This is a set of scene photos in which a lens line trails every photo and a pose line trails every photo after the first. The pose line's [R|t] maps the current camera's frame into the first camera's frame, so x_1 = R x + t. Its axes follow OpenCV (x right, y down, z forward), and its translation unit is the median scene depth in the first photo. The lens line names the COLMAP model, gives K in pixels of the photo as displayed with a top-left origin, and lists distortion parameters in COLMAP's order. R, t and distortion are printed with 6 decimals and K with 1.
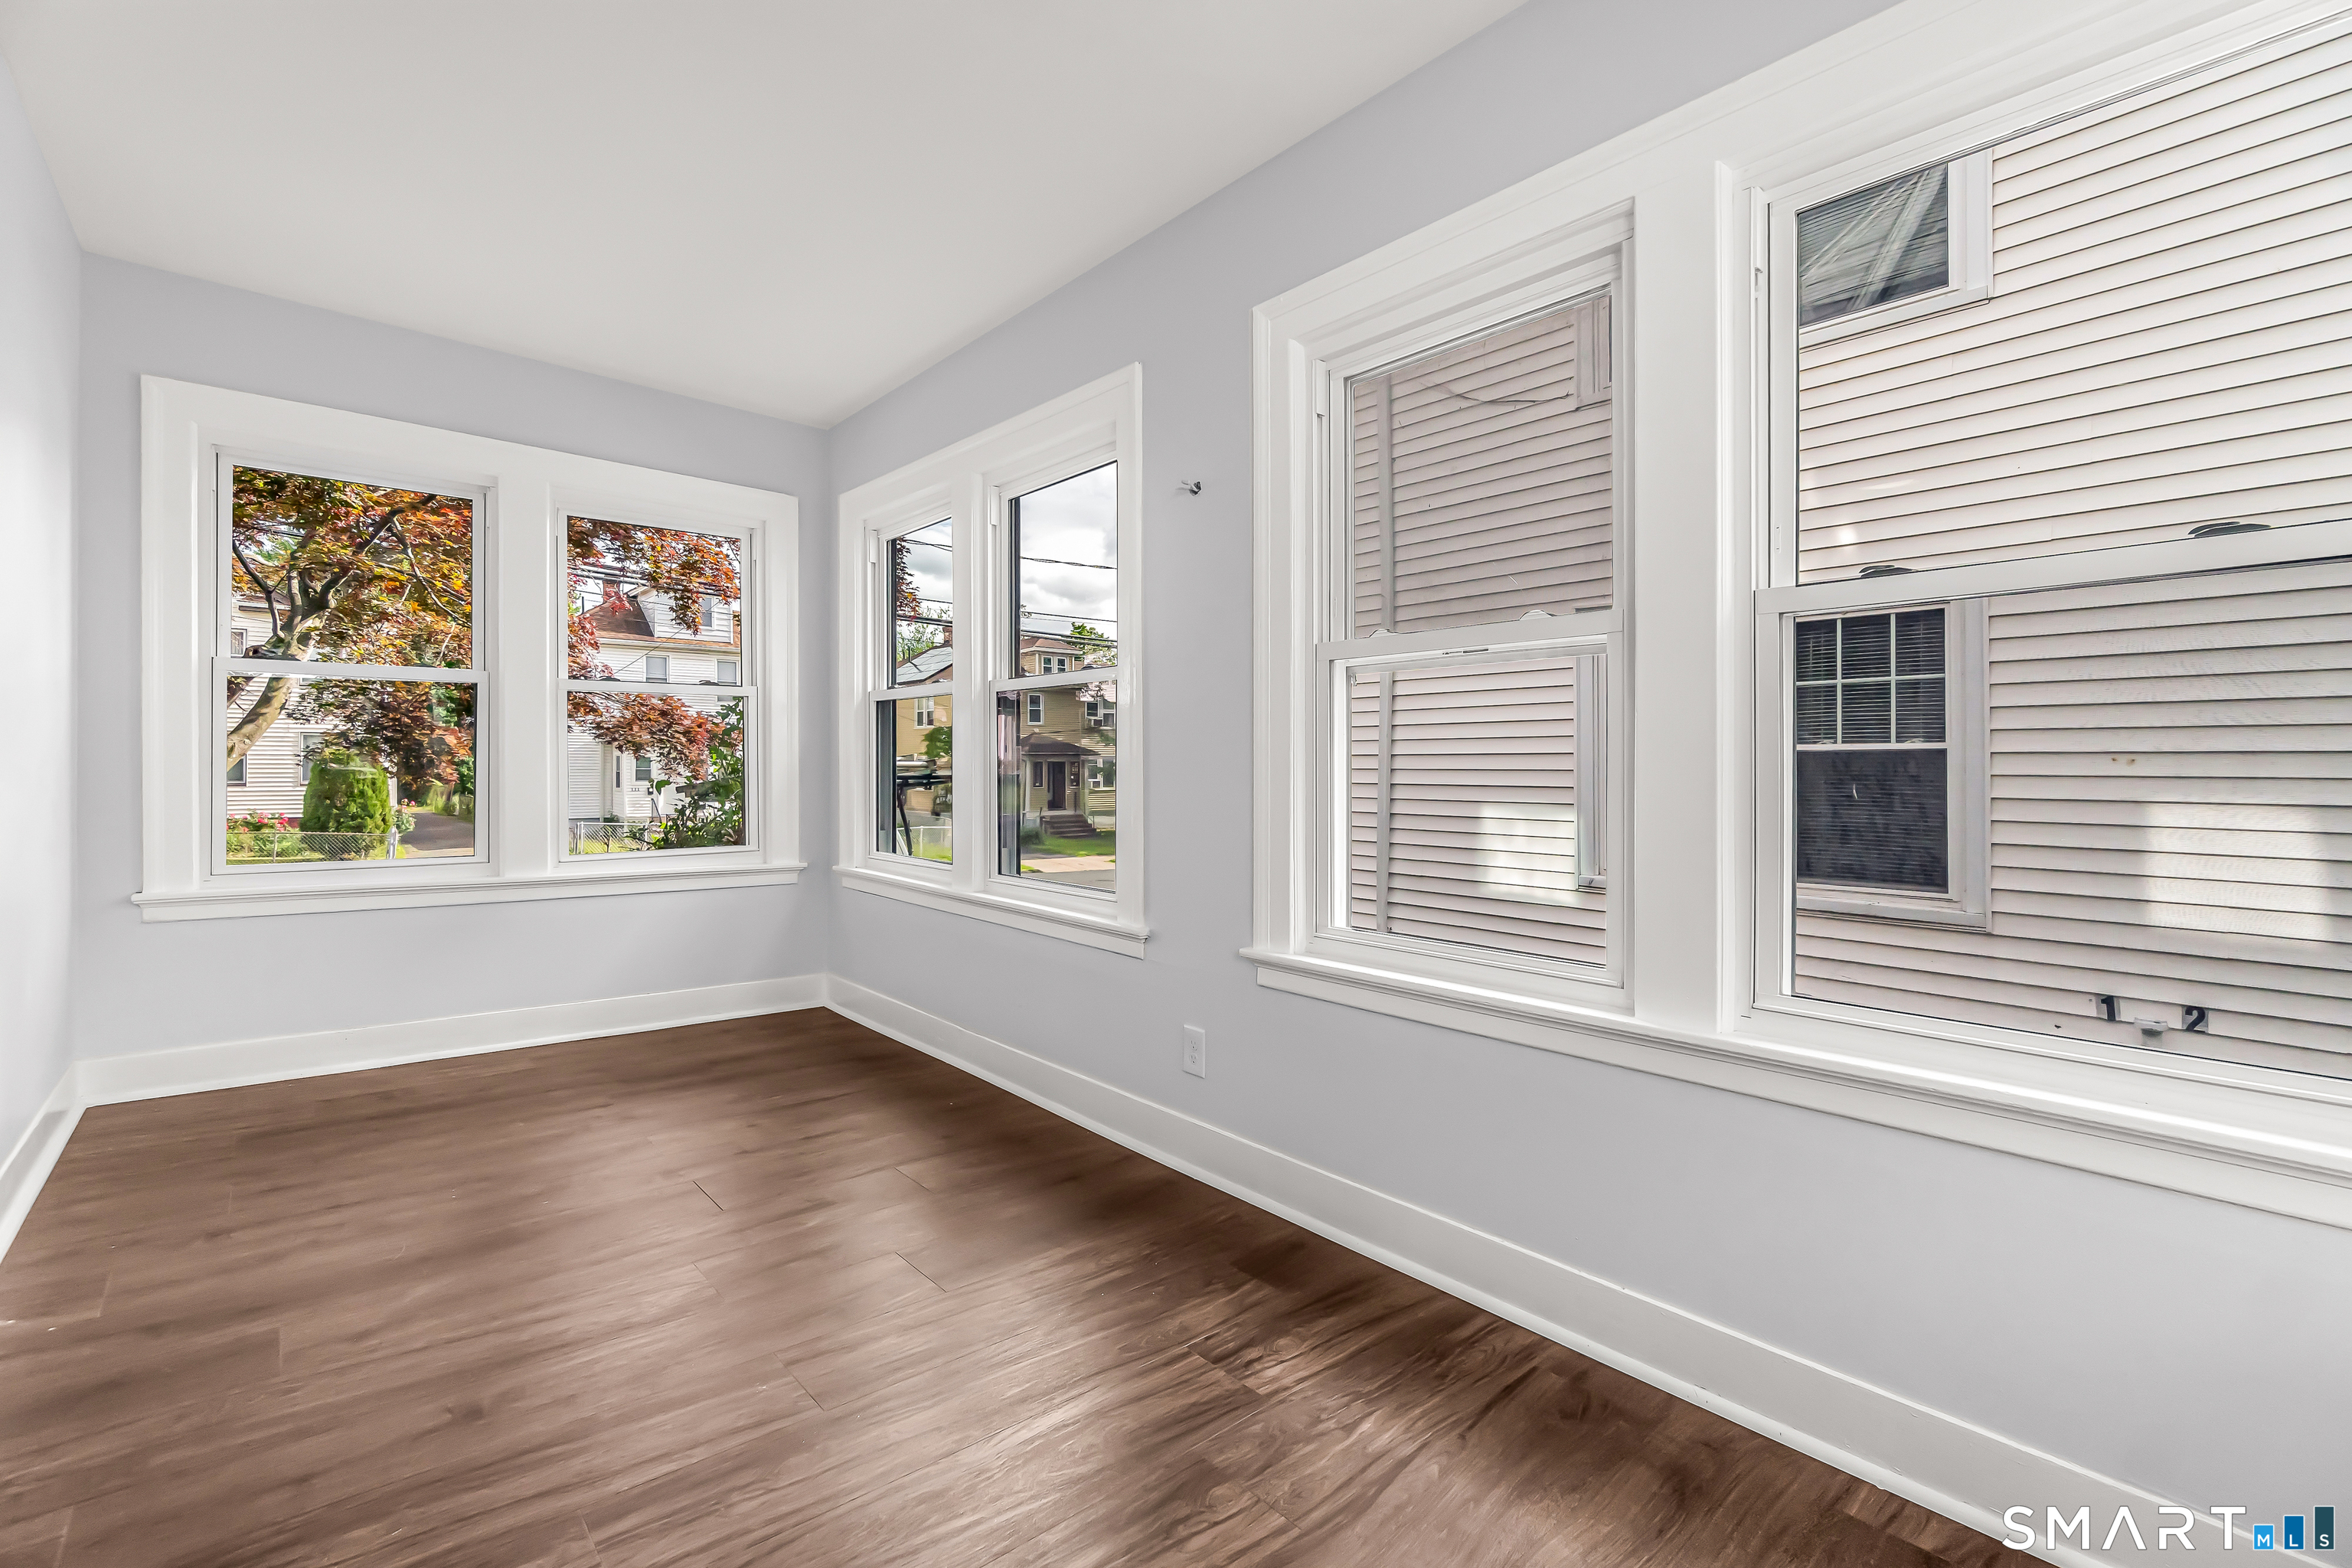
lens RADIAL K [[1034.5, 0, 1166.9], [0, 1034.5, 780.0], [0, 0, 1]] dist [-0.002926, -0.000550]
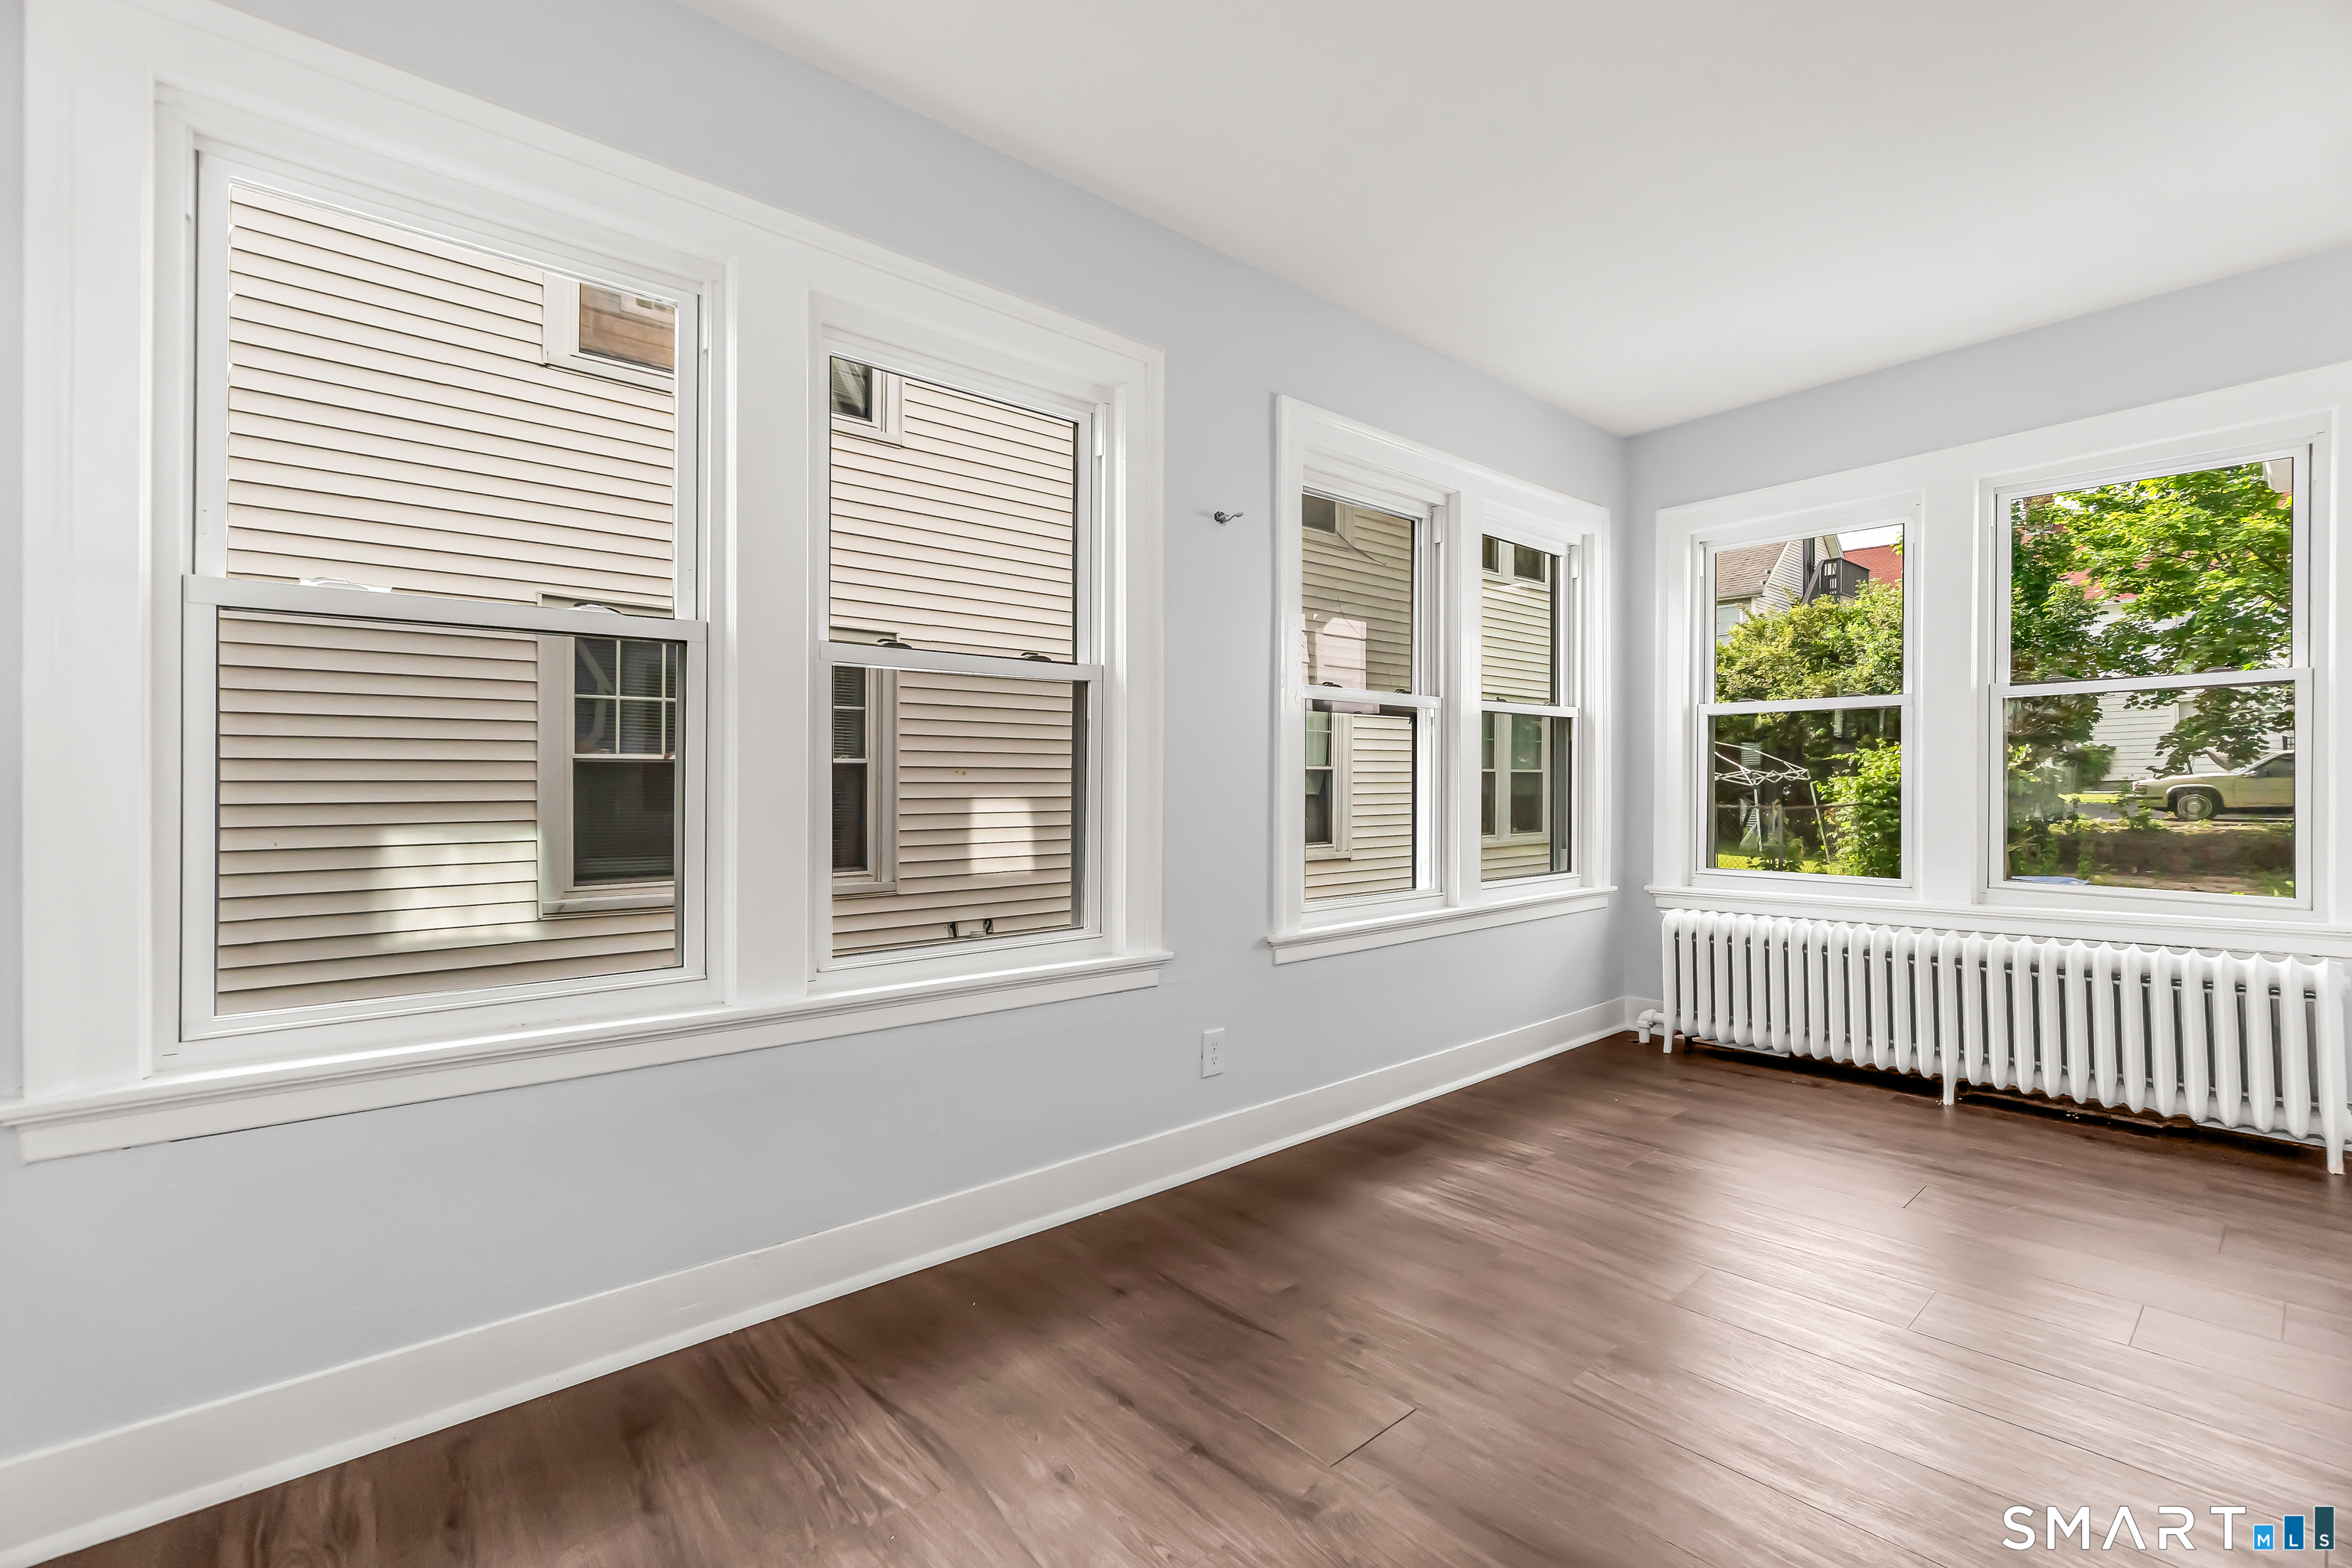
lens RADIAL K [[1027.1, 0, 1176.0], [0, 1027.1, 784.0], [0, 0, 1]] dist [-0.000404, 0.000138]
pose [[-0.003609, -0.010623, 0.999937, -0.671811], [0.011411, 0.999878, 0.010664, -0.014719], [-0.999928, 0.011449, -0.003487, 0.687632]]
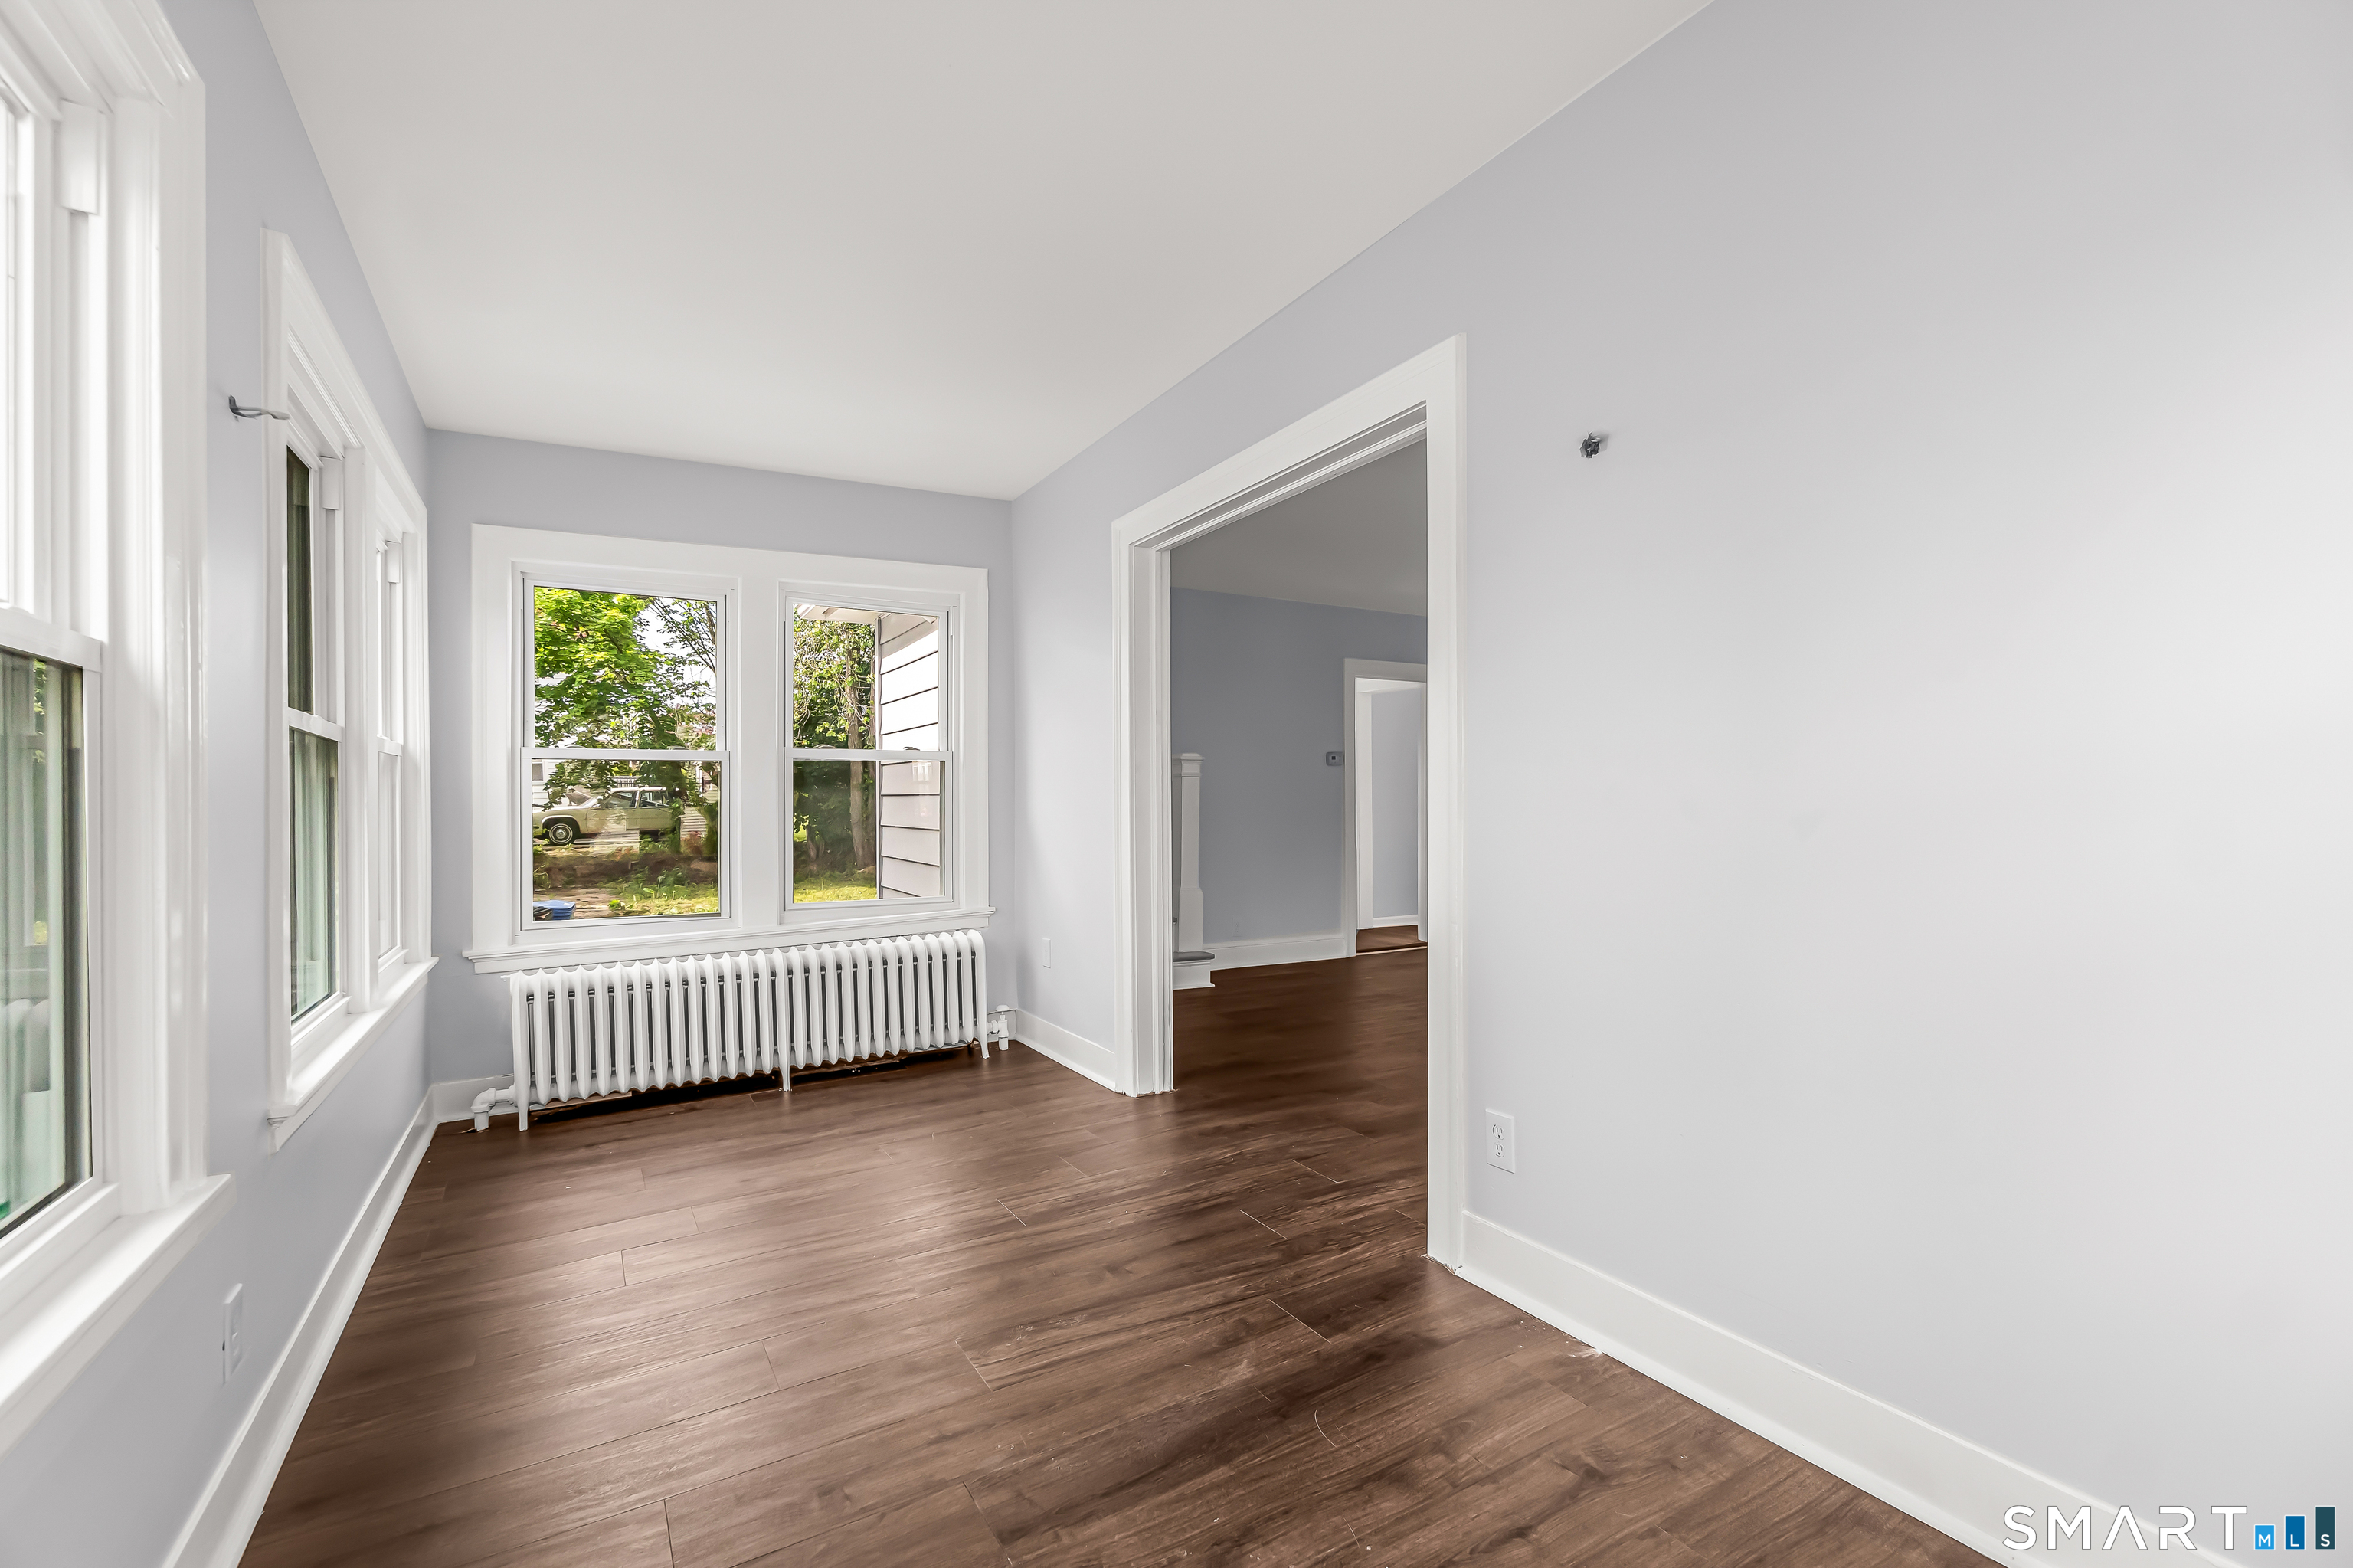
lens RADIAL K [[1027.7, 0, 1168.7], [0, 1027.7, 814.9], [0, 0, 1]] dist [-0.003996, -0.000256]
pose [[-0.981114, 0.000474, 0.193431, -0.418045], [0.005268, 0.999692, 0.024268, -0.034560], [-0.193360, 0.024829, -0.980814, 0.976792]]
